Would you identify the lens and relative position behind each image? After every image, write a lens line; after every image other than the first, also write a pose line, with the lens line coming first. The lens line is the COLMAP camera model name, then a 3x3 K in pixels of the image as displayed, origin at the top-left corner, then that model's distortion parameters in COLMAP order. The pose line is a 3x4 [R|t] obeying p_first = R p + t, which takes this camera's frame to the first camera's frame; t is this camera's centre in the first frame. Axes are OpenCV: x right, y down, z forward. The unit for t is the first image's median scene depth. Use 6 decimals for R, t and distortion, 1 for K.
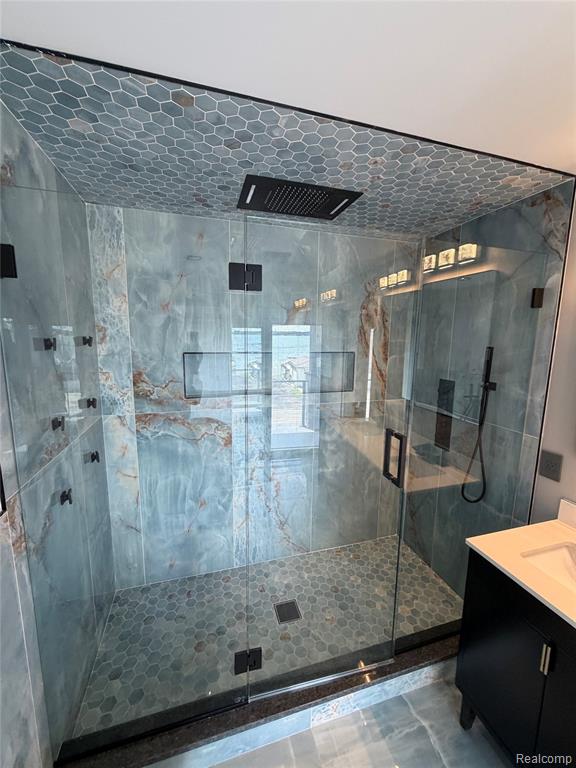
lens RADIAL K [[305.2, 0, 286.0], [0, 305.2, 380.3], [0, 0, 1]] dist [-0.000571, -0.000358]
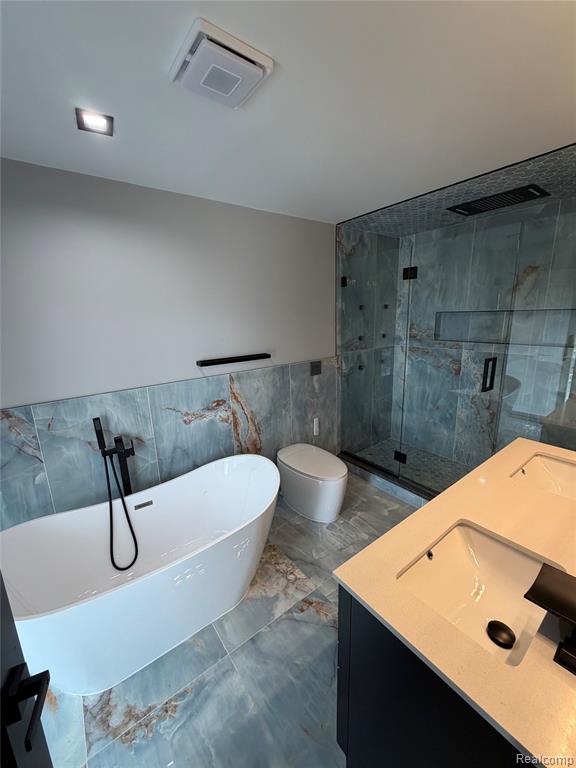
lens RADIAL K [[305.2, 0, 284.6], [0, 305.2, 382.3], [0, 0, 1]] dist [-0.000571, -0.000358]
pose [[0.340876, 0.186402, -0.921443, 1.035252], [-0.100127, 0.981770, 0.161565, 0.104995], [0.934761, 0.037188, 0.353325, -0.366862]]
